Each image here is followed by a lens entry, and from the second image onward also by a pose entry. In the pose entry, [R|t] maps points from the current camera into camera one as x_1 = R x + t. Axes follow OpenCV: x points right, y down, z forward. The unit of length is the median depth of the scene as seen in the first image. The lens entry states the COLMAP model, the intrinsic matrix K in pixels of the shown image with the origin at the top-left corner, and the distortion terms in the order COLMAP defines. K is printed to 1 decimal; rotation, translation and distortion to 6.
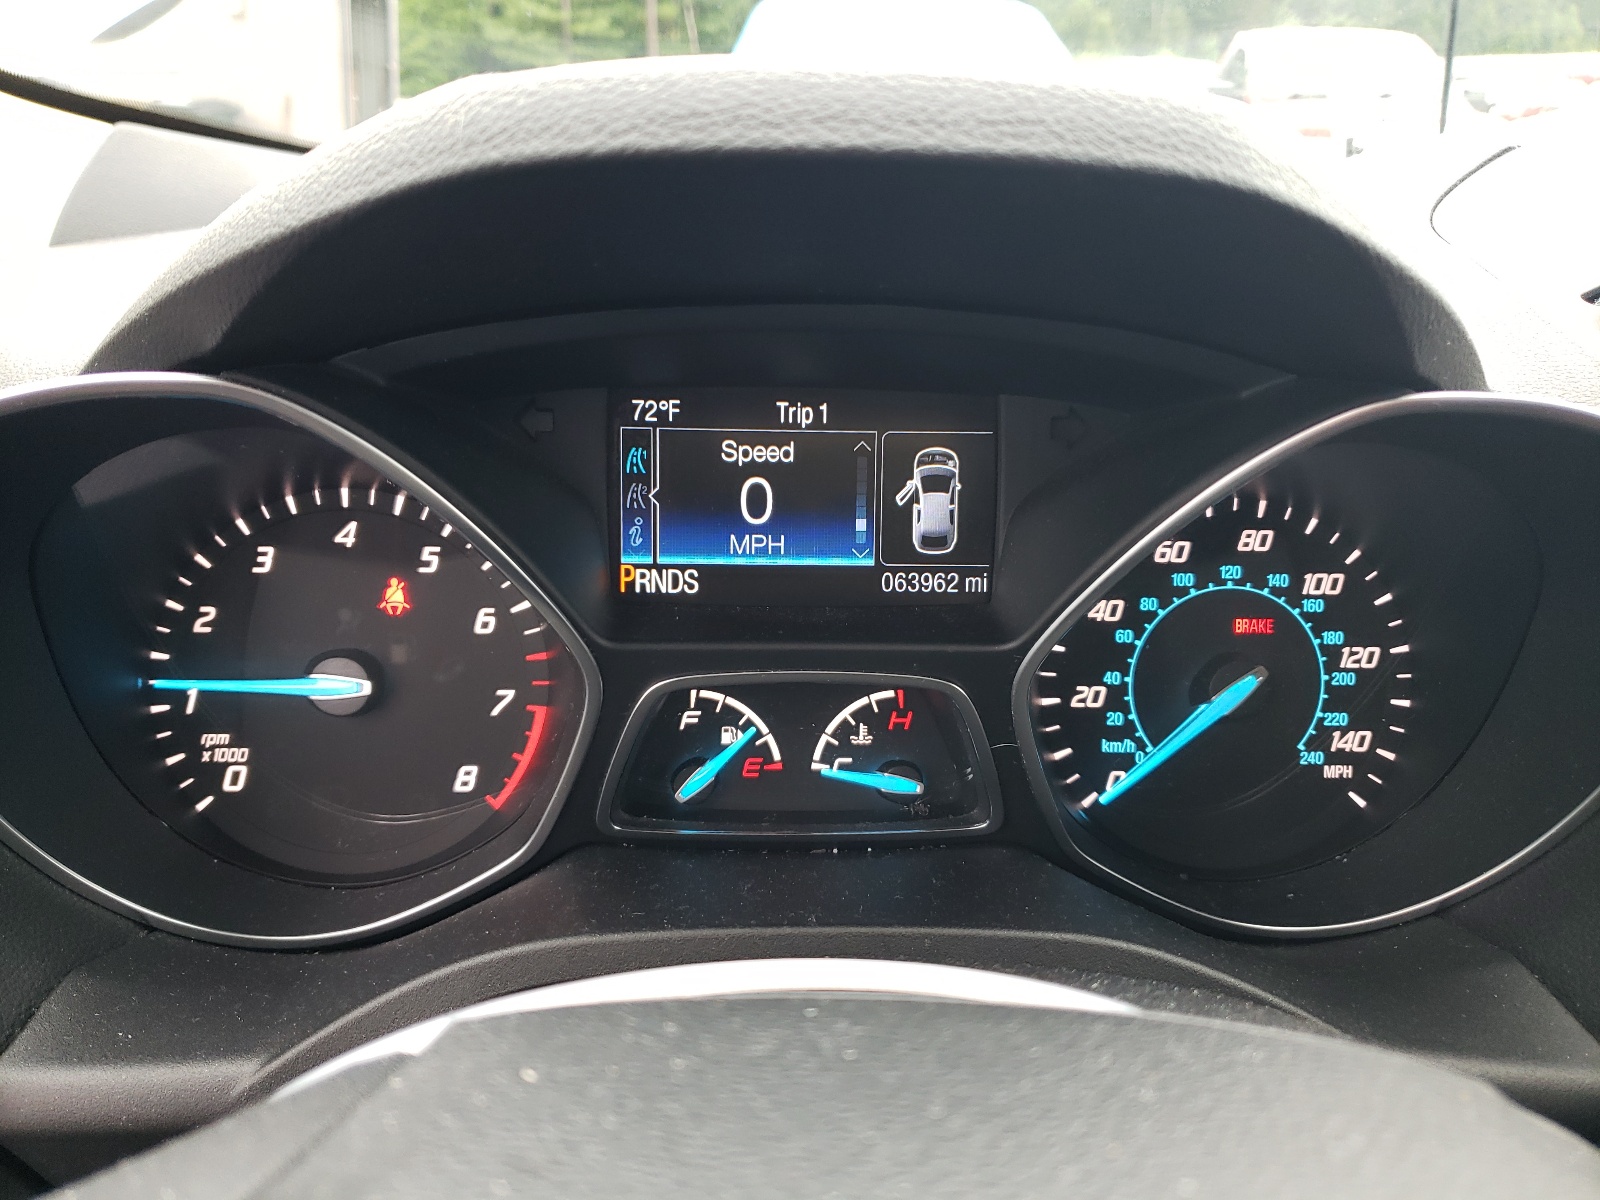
lens RADIAL K [[1290.6, 0, 804.2], [0, 1290.6, 606.6], [0, 0, 1]] dist [0.000115, -0.002292]
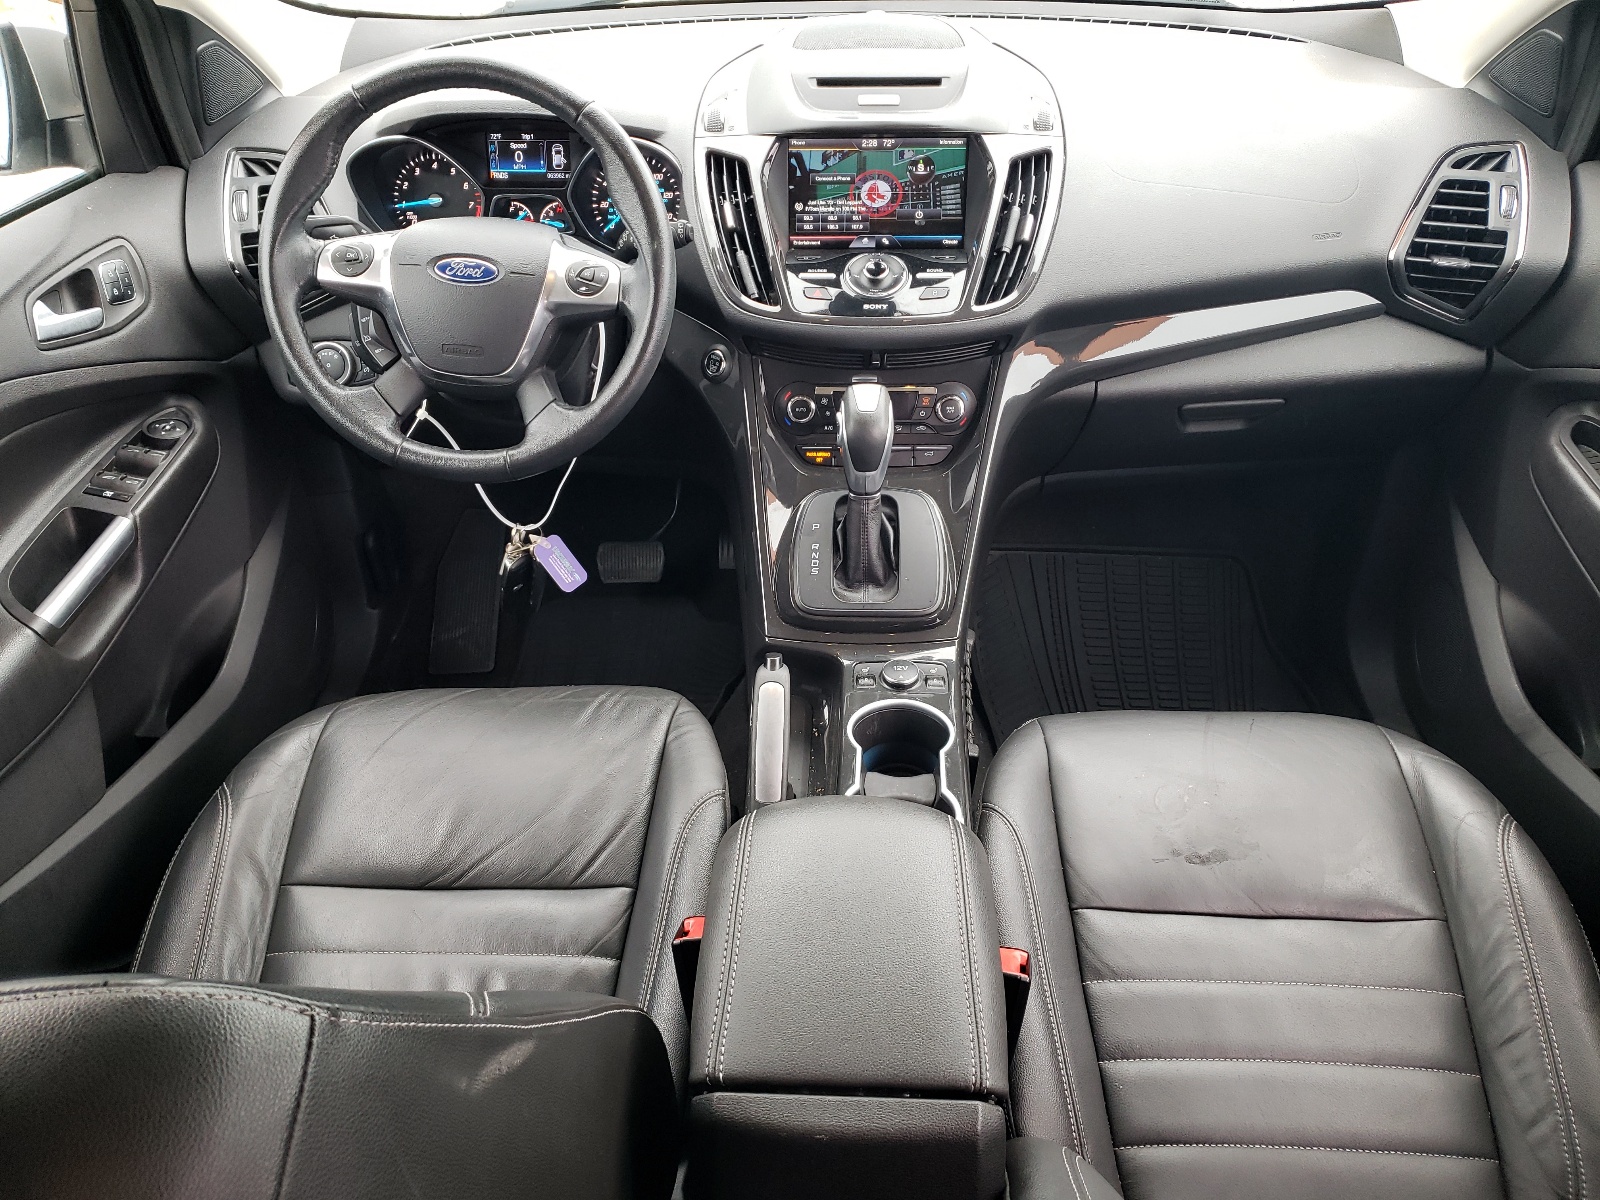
lens RADIAL K [[1290.6, 0, 791.9], [0, 1290.6, 599.0], [0, 0, 1]] dist [0.000115, -0.002292]
pose [[0.992488, 0.033064, -0.117791, 1.461712], [-0.002572, 0.968213, 0.250114, 0.278710], [0.122316, -0.247932, 0.961025, -3.543374]]
